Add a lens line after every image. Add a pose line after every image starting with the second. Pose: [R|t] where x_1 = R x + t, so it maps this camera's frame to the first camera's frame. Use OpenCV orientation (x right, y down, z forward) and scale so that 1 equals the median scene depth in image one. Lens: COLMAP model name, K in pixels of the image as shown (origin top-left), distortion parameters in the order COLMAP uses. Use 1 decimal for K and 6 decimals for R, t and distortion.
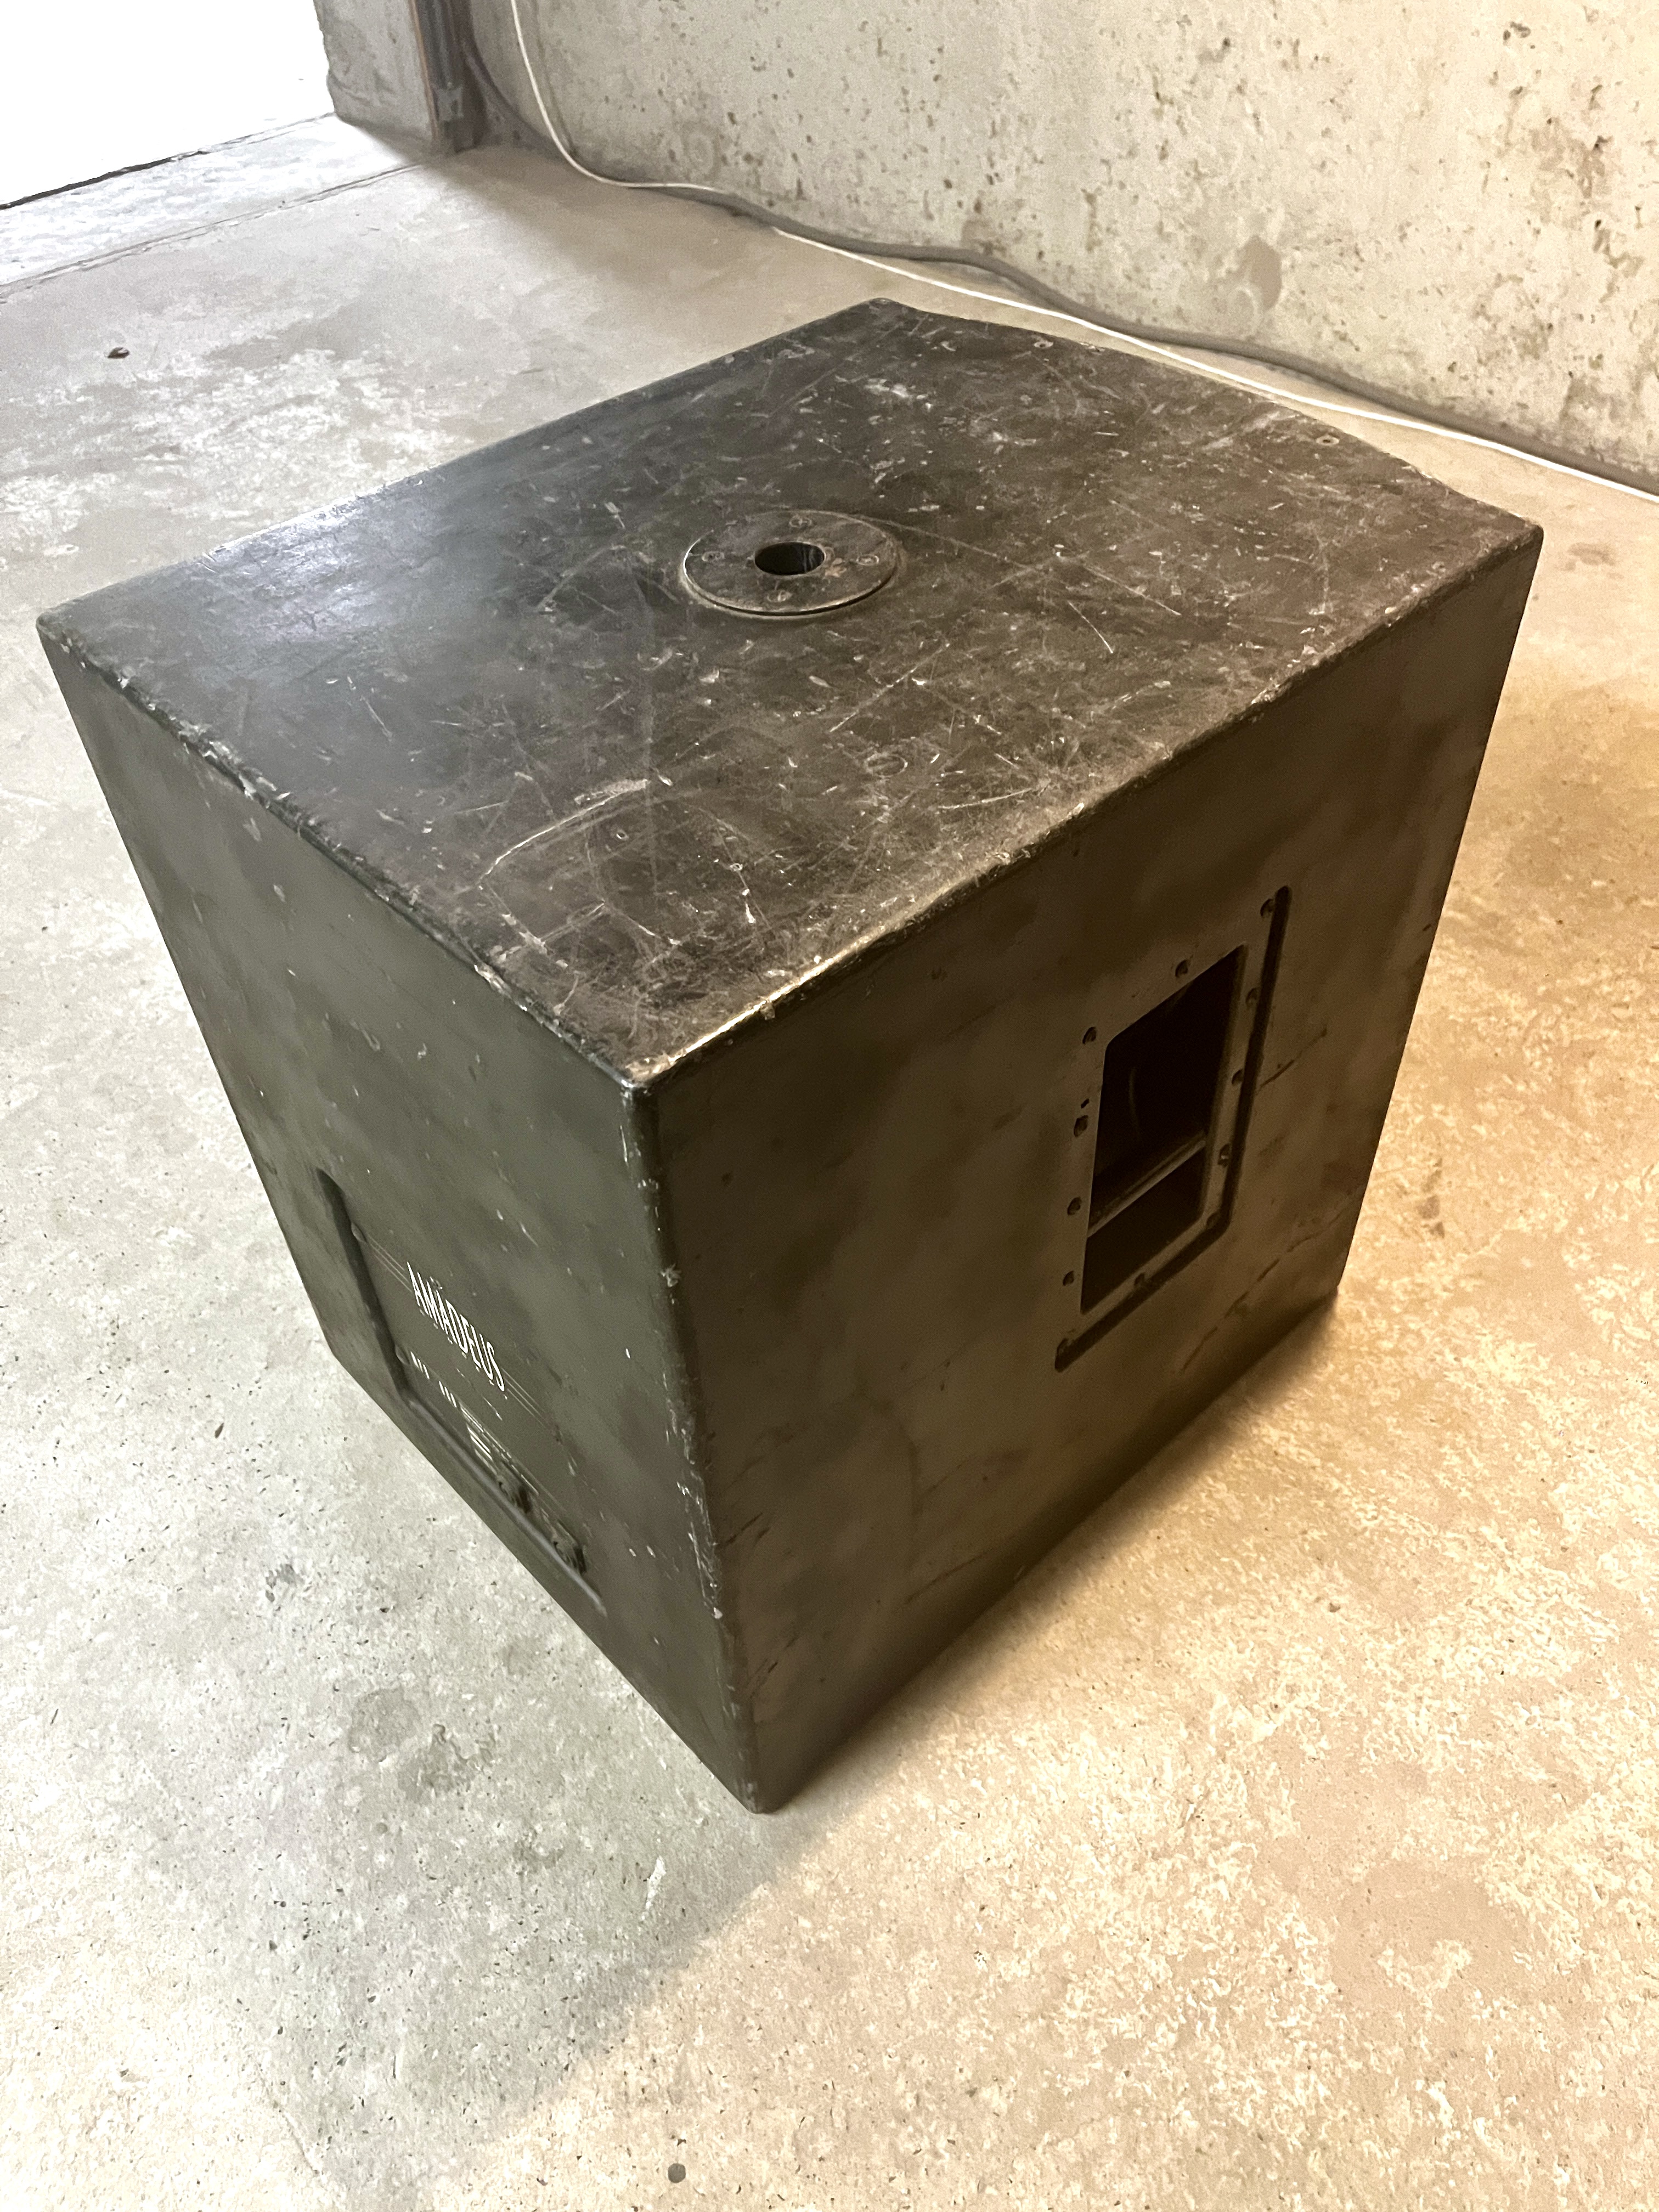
lens RADIAL K [[1693.7, 0, 829.5], [0, 1693.7, 1106.0], [0, 0, 1]] dist [0.086166, -0.170319]
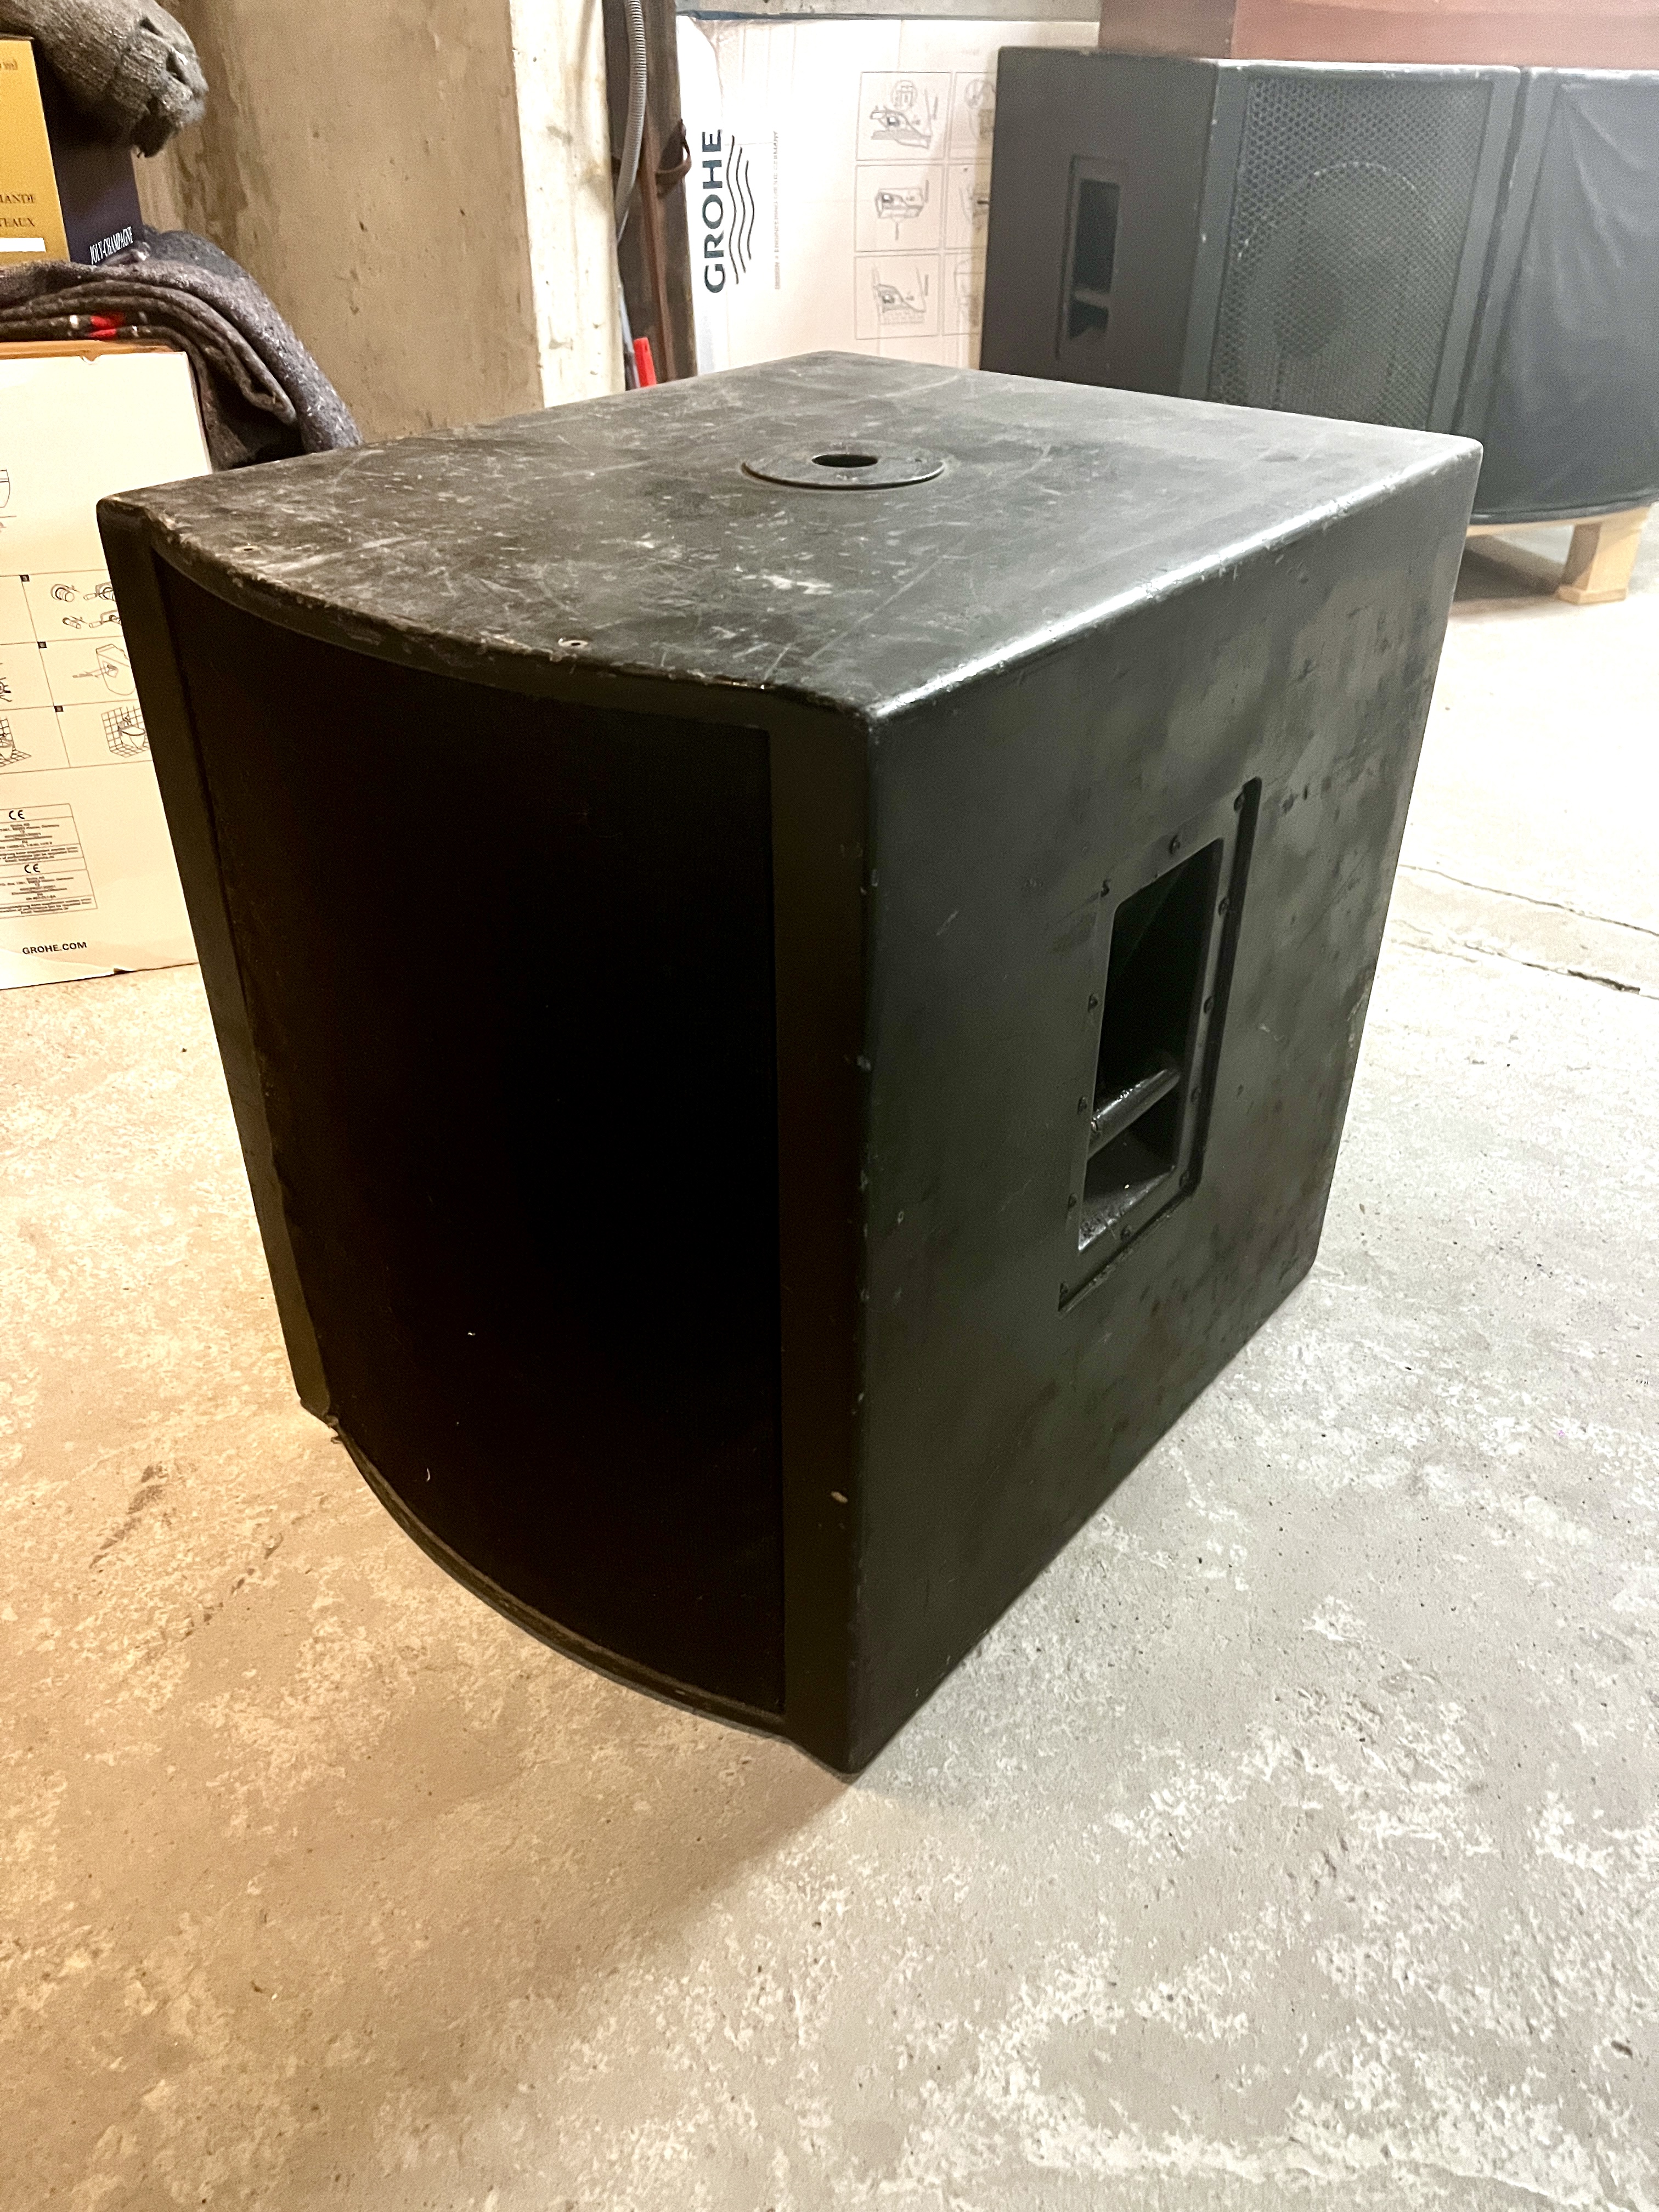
lens RADIAL K [[1693.7, 0, 829.5], [0, 1693.7, 1106.0], [0, 0, 1]] dist [0.086166, -0.170319]
pose [[-0.988013, 0.111125, -0.107149, 0.125339], [-0.082511, 0.206471, 0.974967, -1.096903], [0.130466, 0.972122, -0.194827, 1.378585]]
